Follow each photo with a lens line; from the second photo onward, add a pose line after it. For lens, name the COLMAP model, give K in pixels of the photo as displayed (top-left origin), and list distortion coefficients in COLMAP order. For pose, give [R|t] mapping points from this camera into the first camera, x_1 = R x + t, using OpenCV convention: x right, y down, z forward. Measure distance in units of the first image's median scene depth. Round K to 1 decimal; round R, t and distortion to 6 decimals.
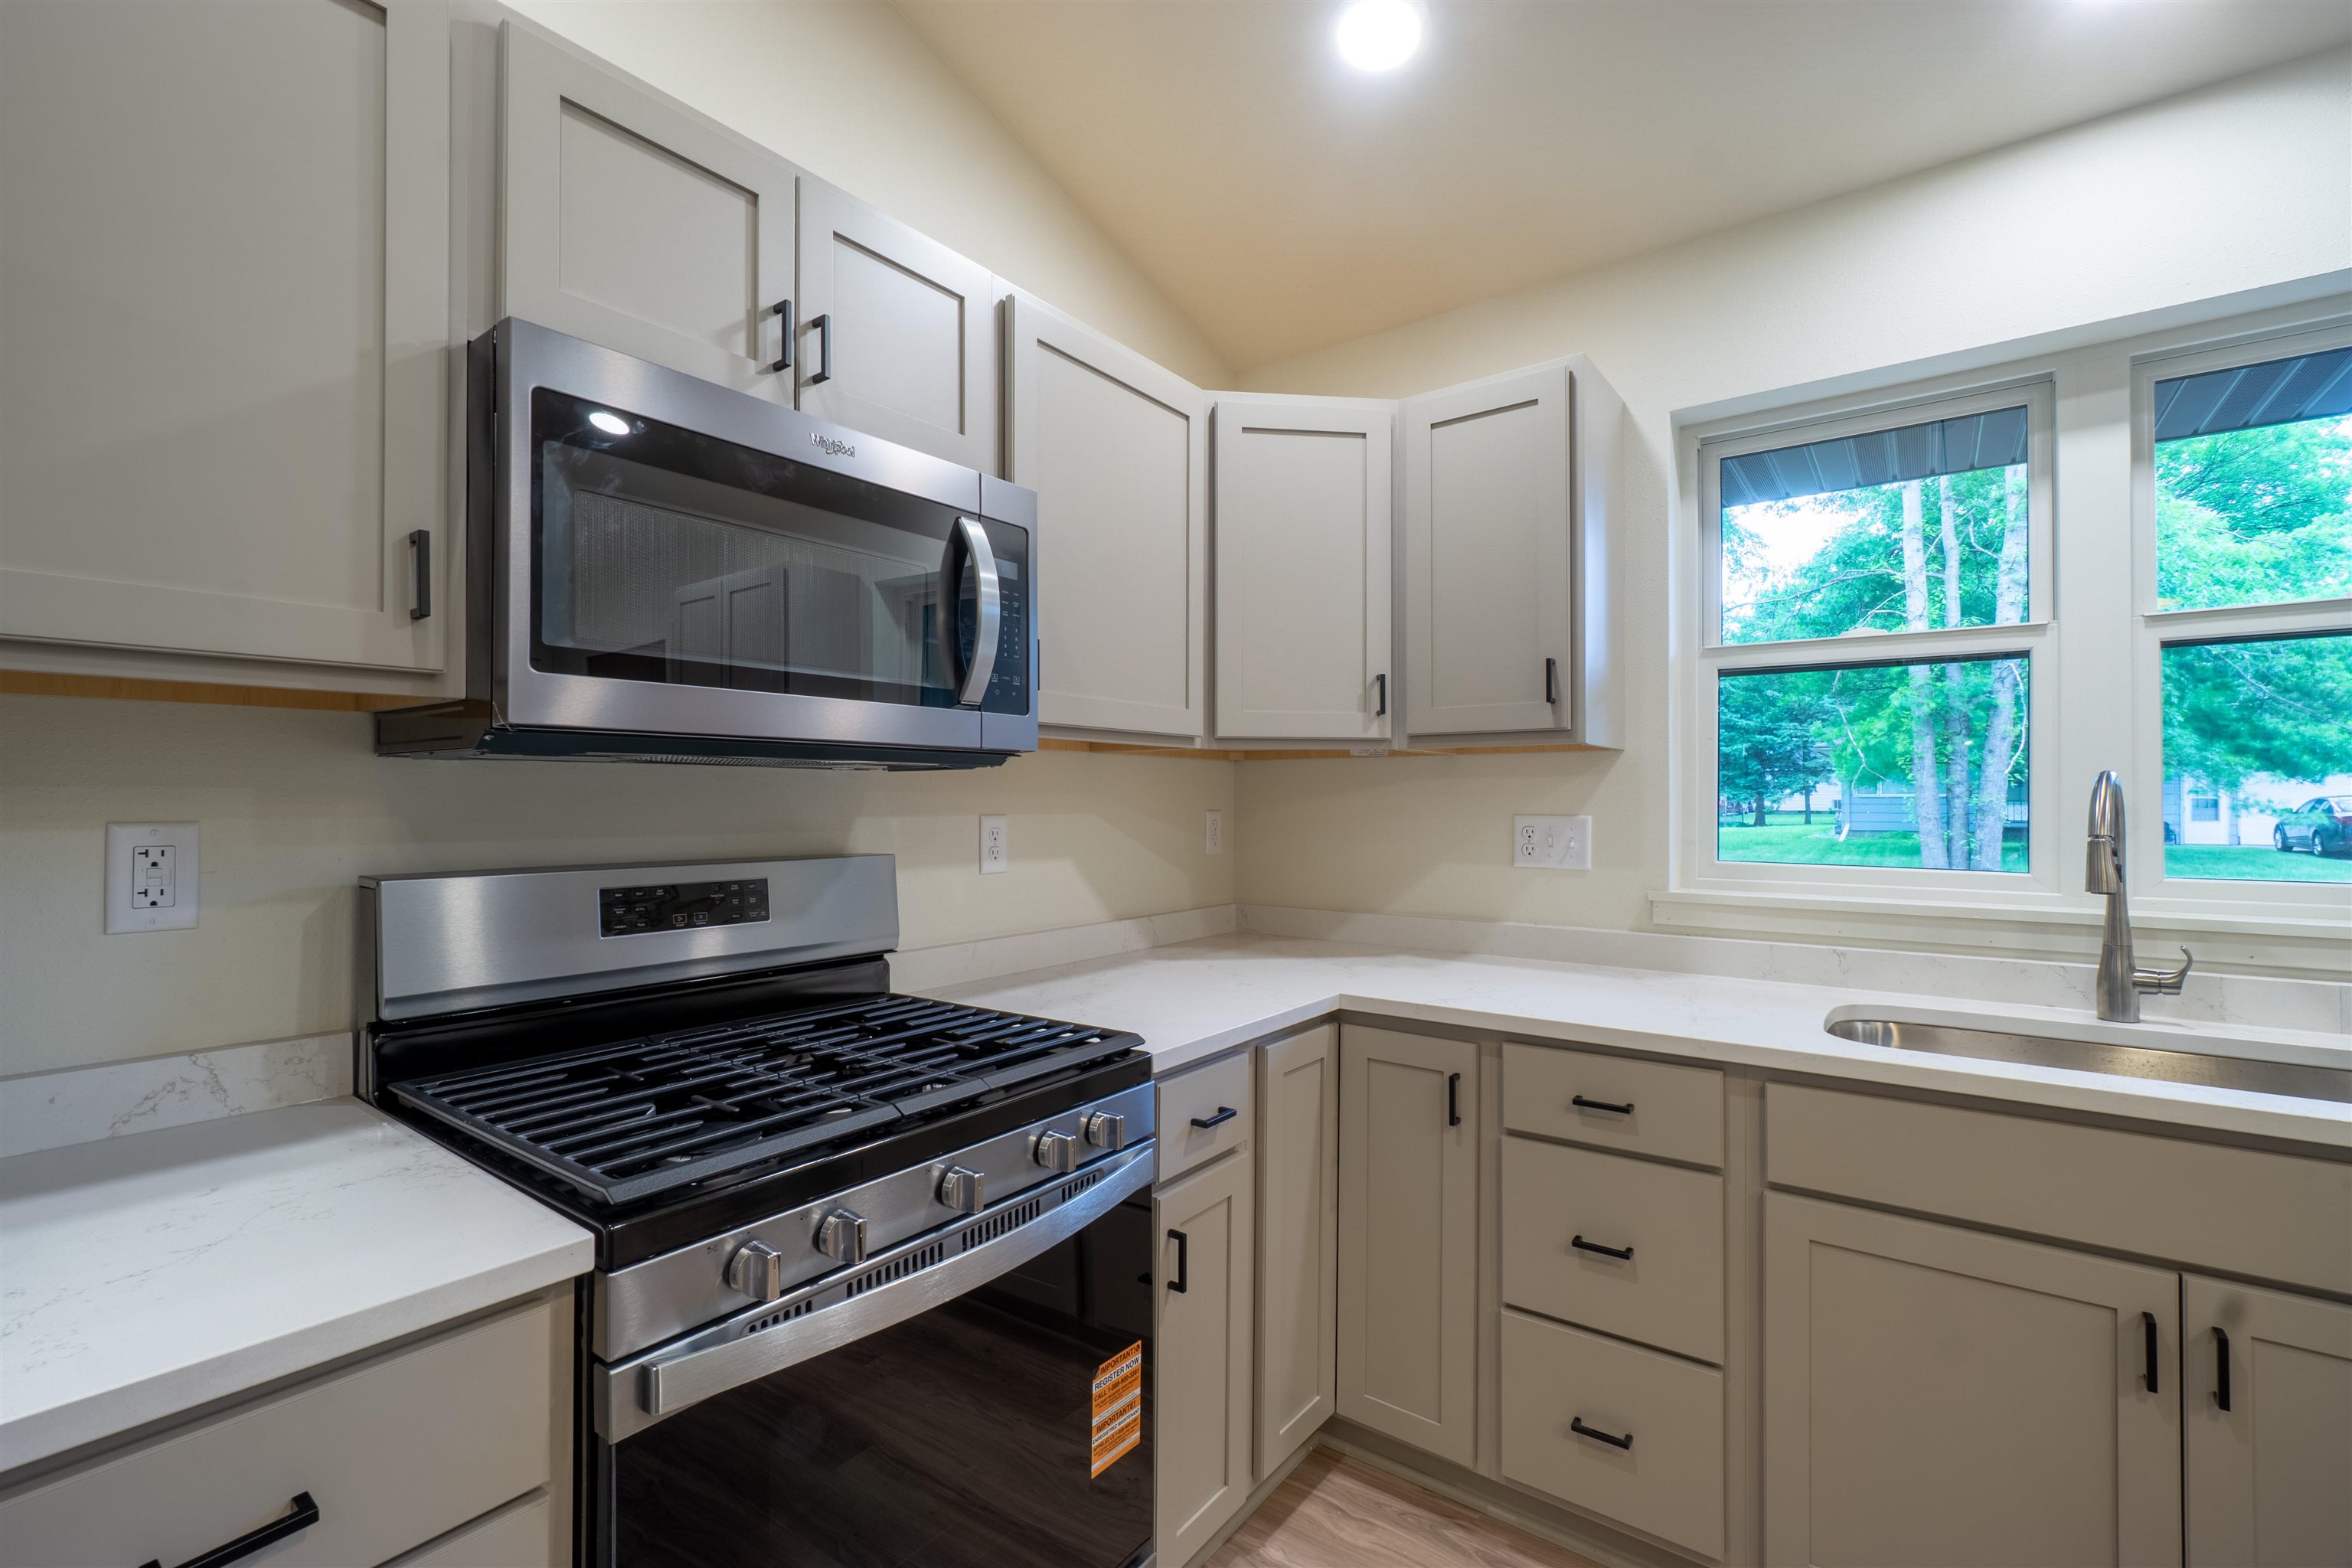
lens RADIAL K [[1024.9, 0, 1156.5], [0, 1024.9, 792.3], [0, 0, 1]] dist [-0.000955, 0.000007]
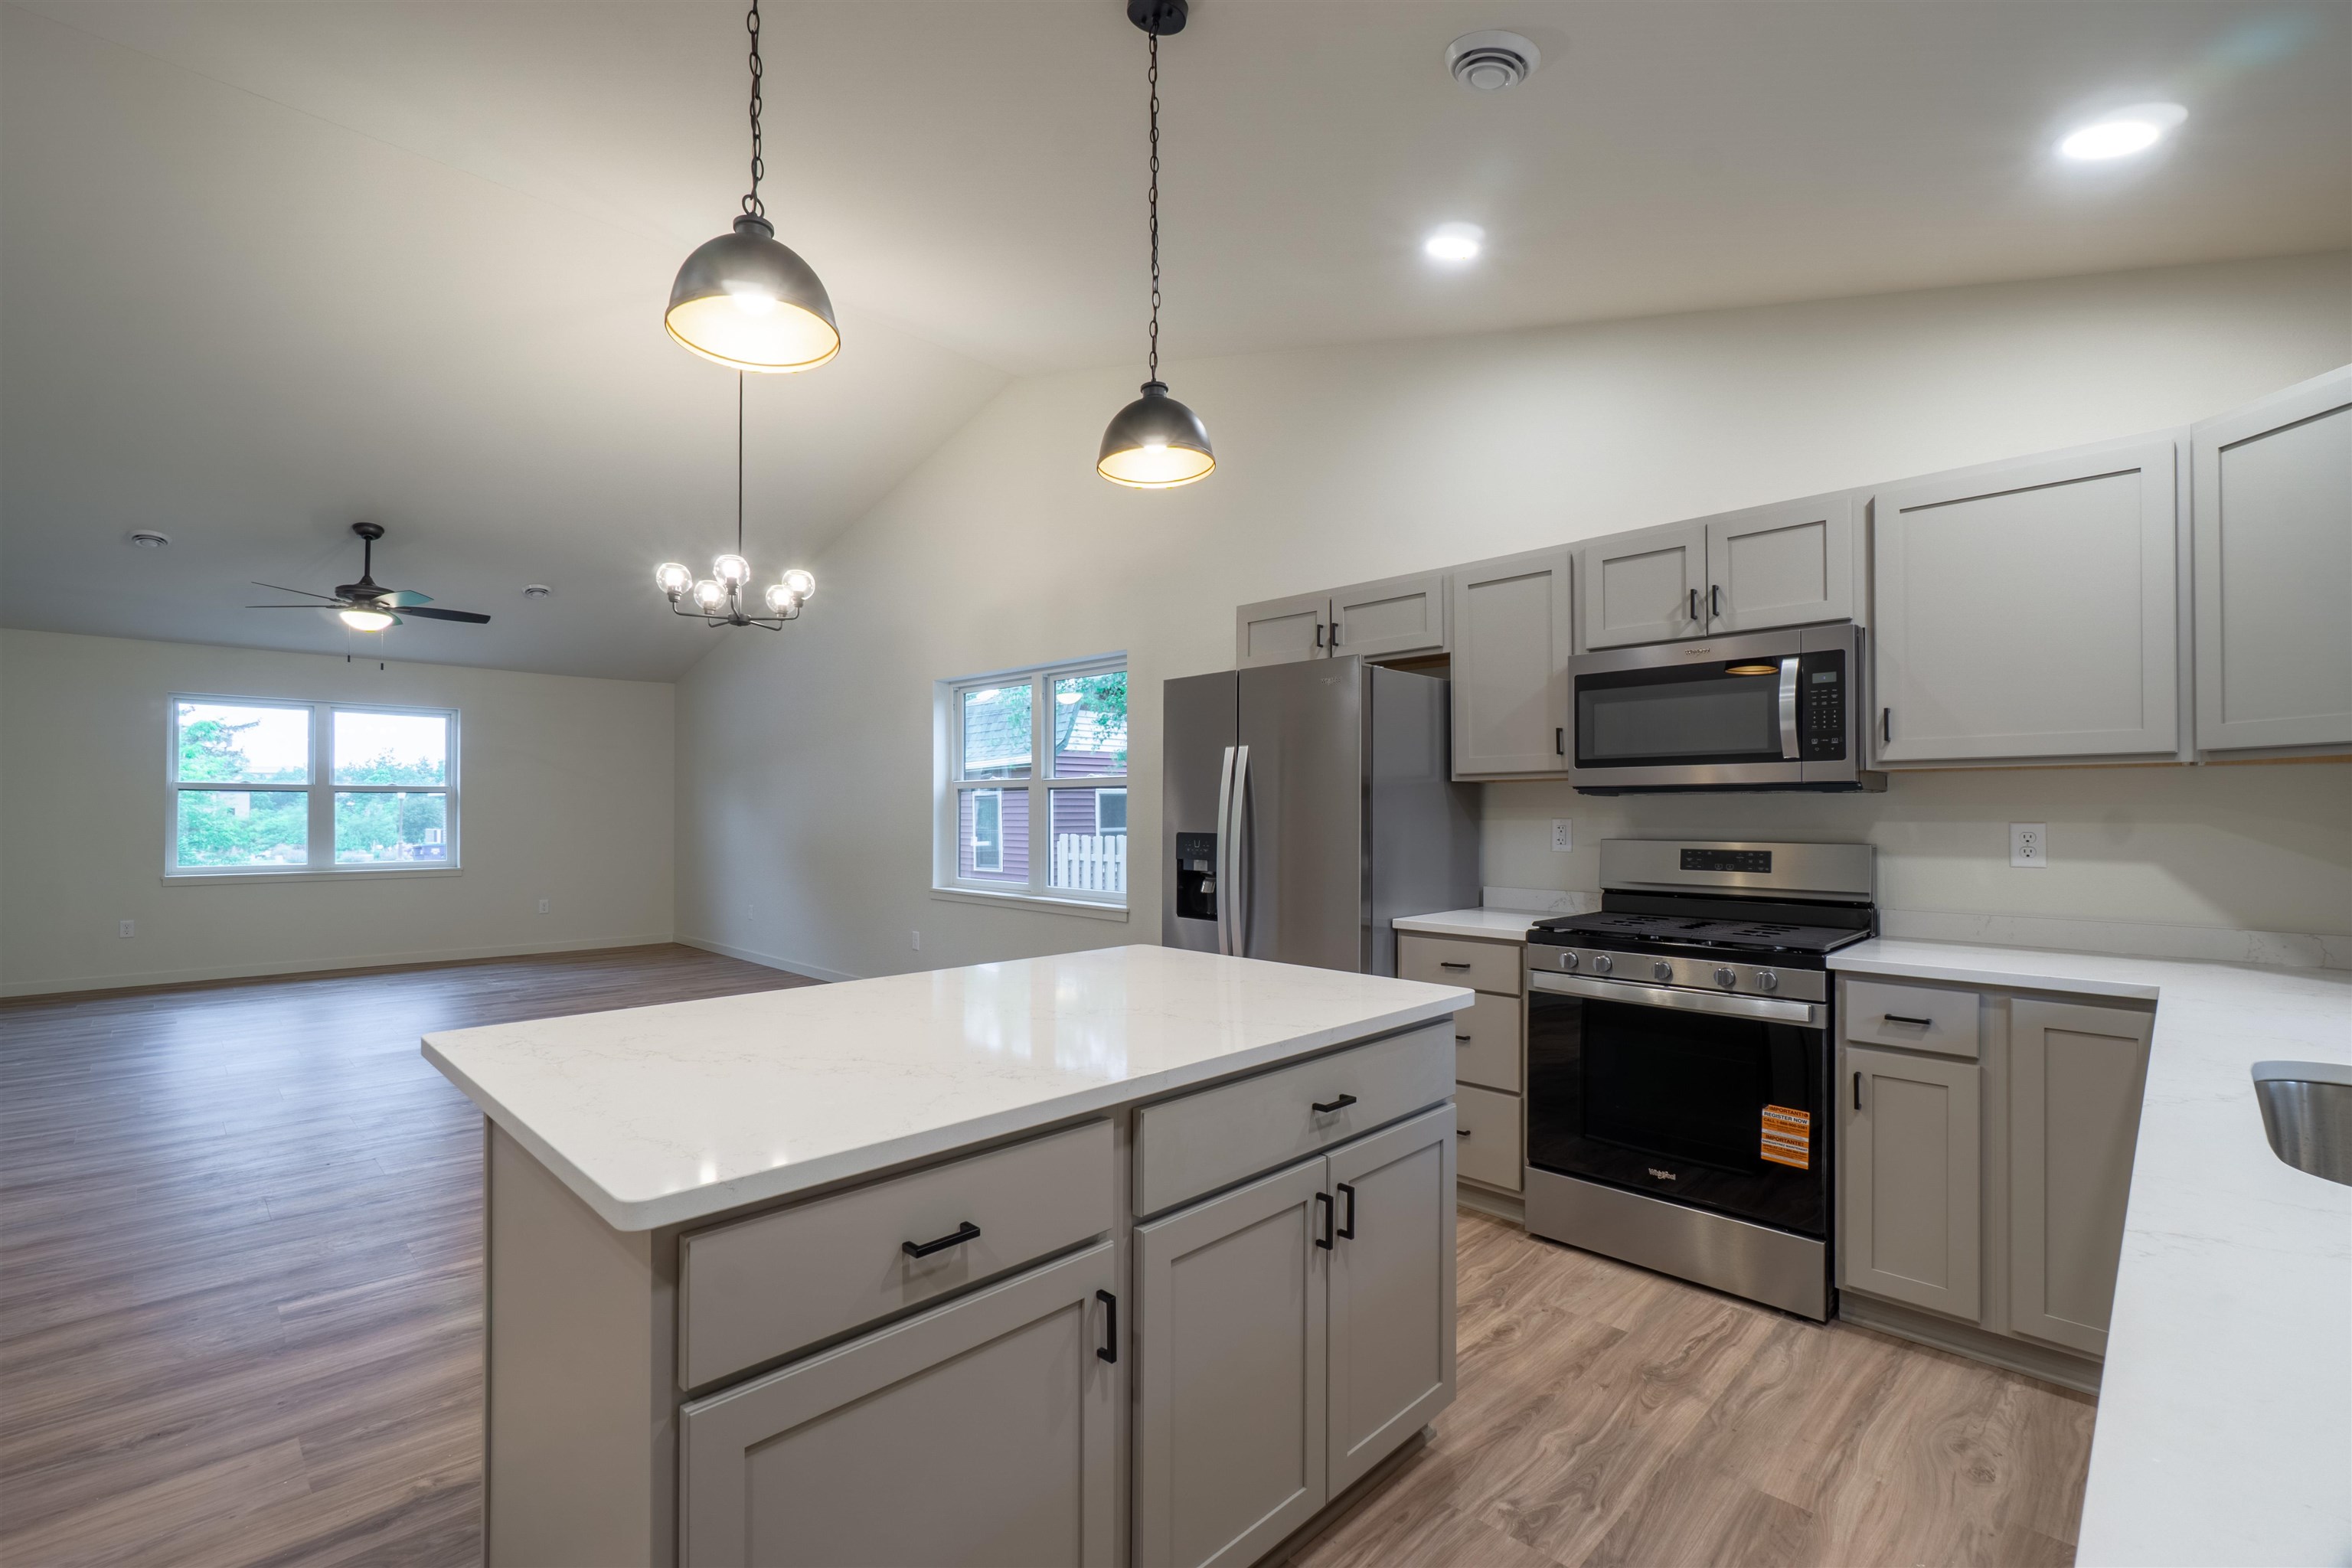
lens RADIAL K [[1031.1, 0, 1144.7], [0, 1031.1, 796.8], [0, 0, 1]] dist [-0.002458, 0.005441]
pose [[-0.142290, -0.017006, -0.989679, 1.757228], [0.005086, 0.999827, -0.017911, 0.010079], [0.989812, -0.007582, -0.142179, 0.106513]]
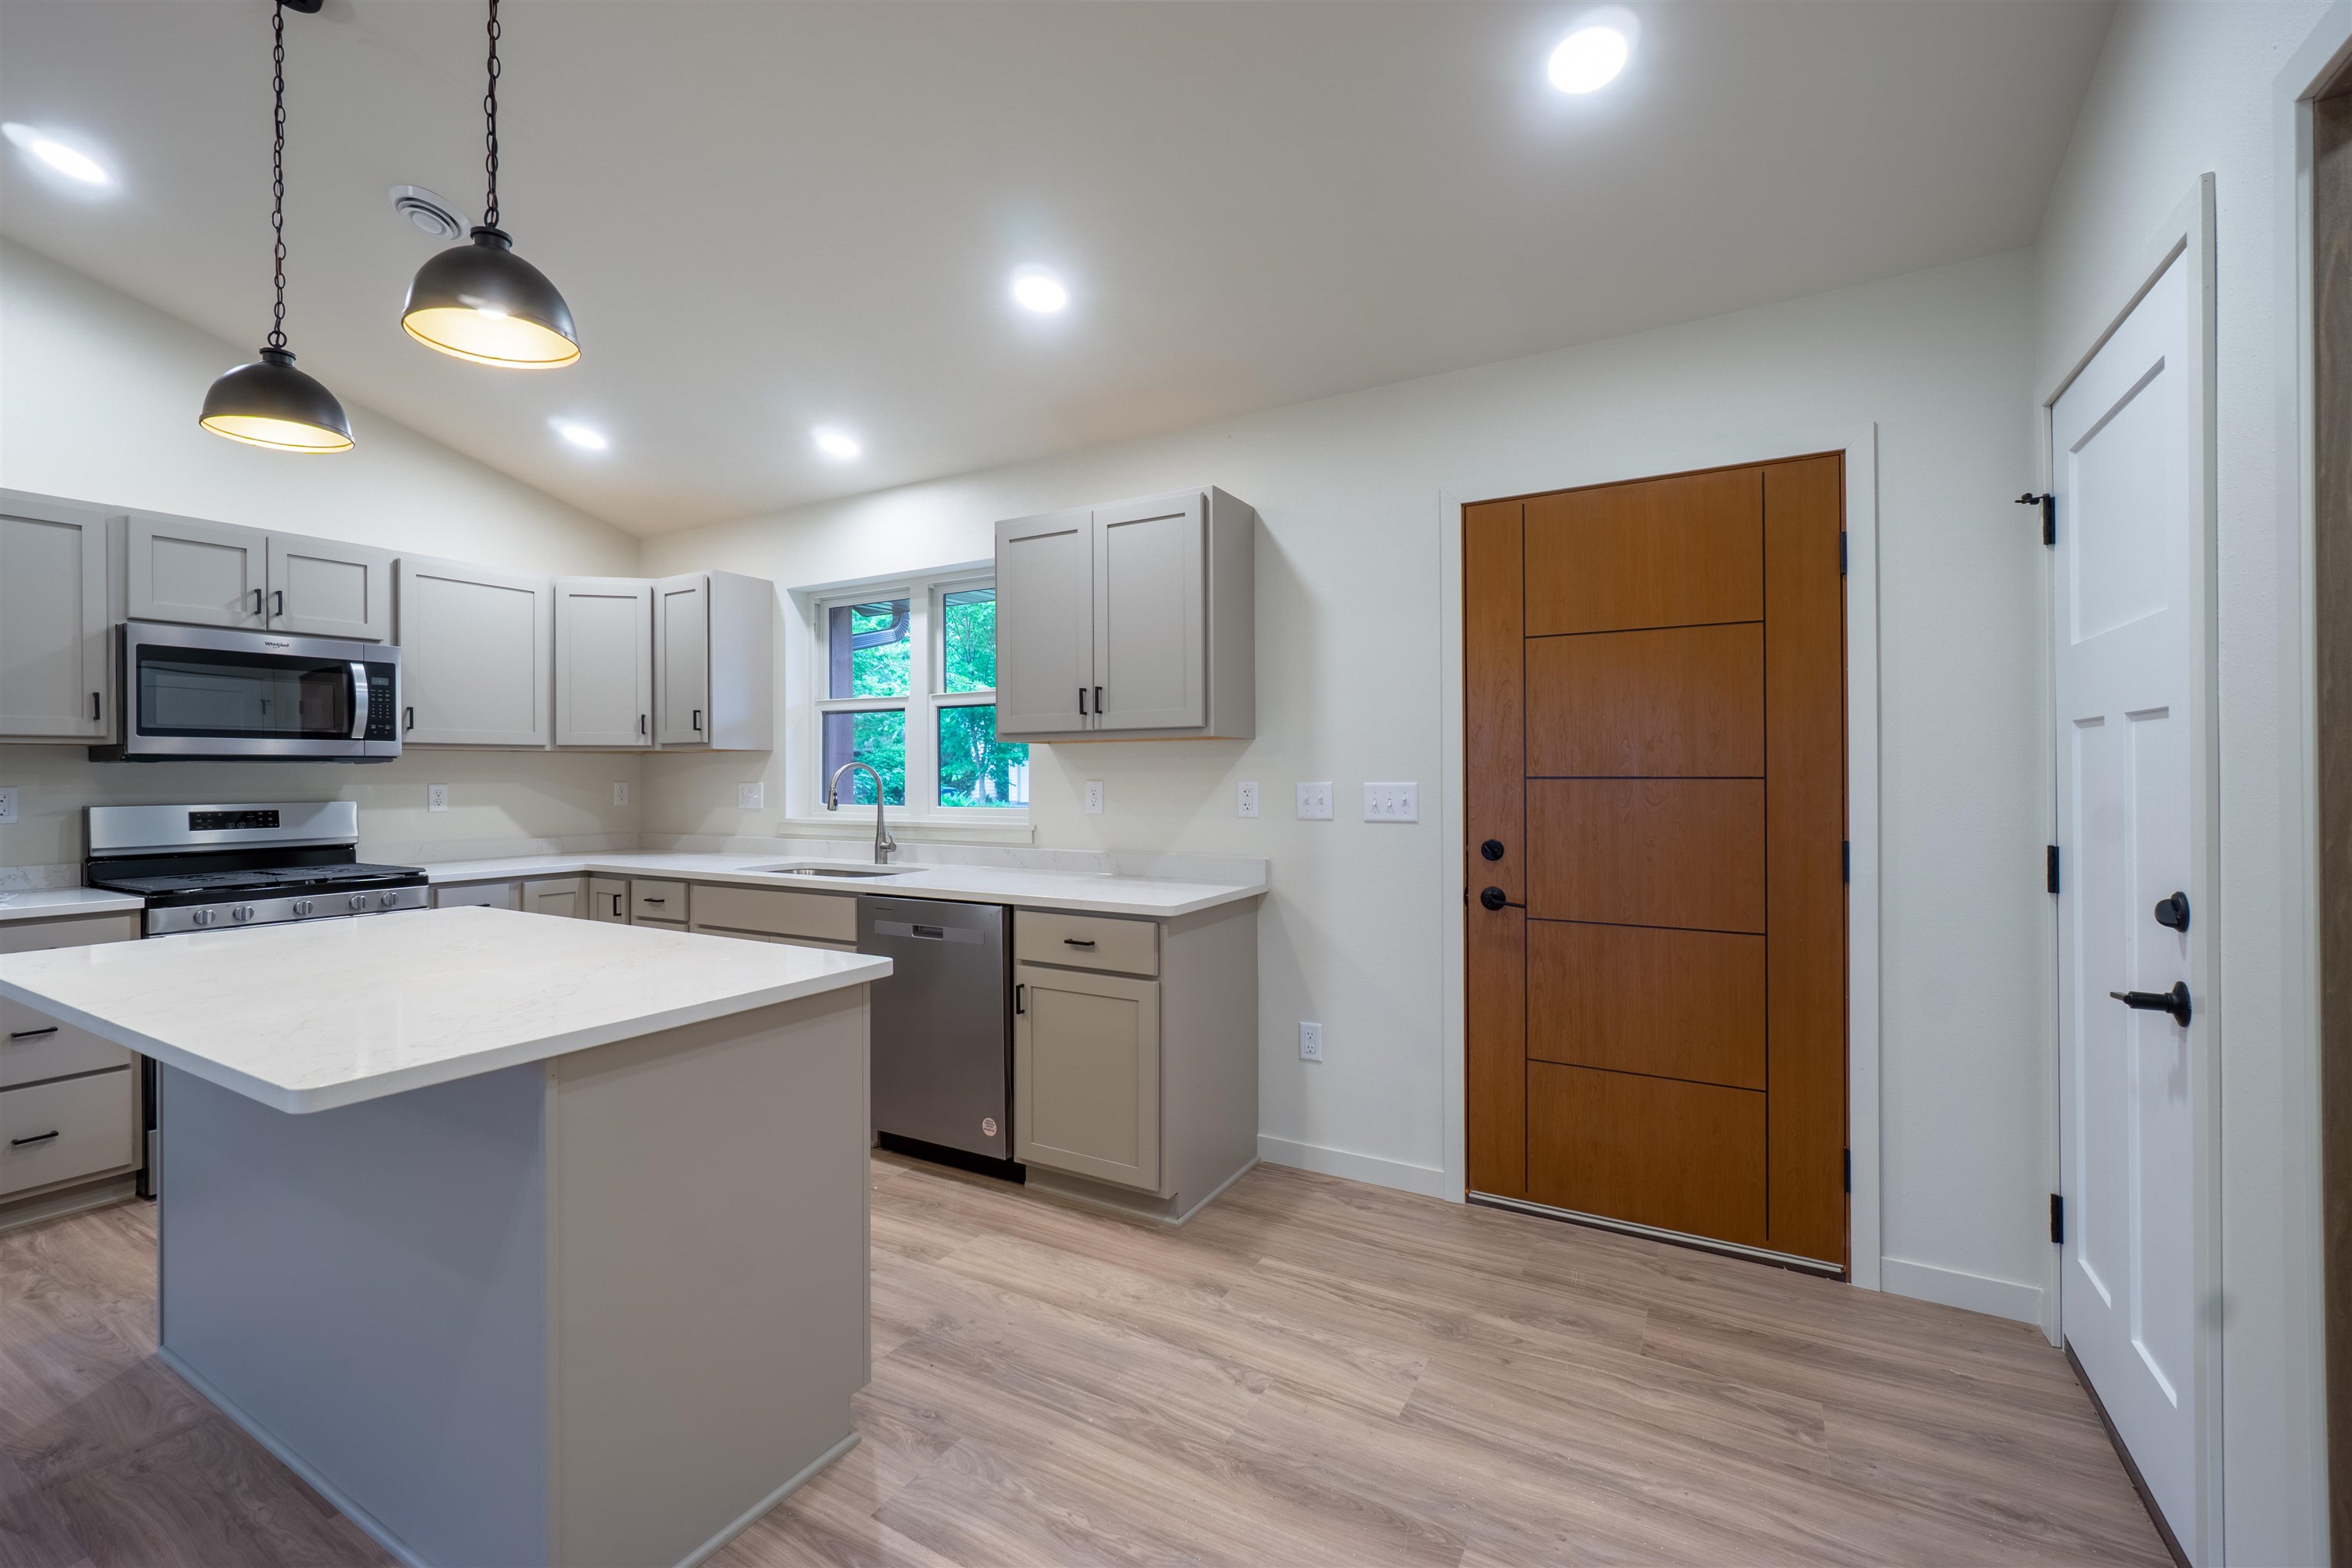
lens RADIAL K [[987.4, 0, 1139.4], [0, 987.4, 775.2], [0, 0, 1]] dist [-0.011262, 0.000214]
pose [[0.993360, -0.006717, 0.114852, 1.378314], [0.005788, 0.999948, 0.008416, -0.004841], [-0.114902, -0.007696, 0.993347, -1.525089]]
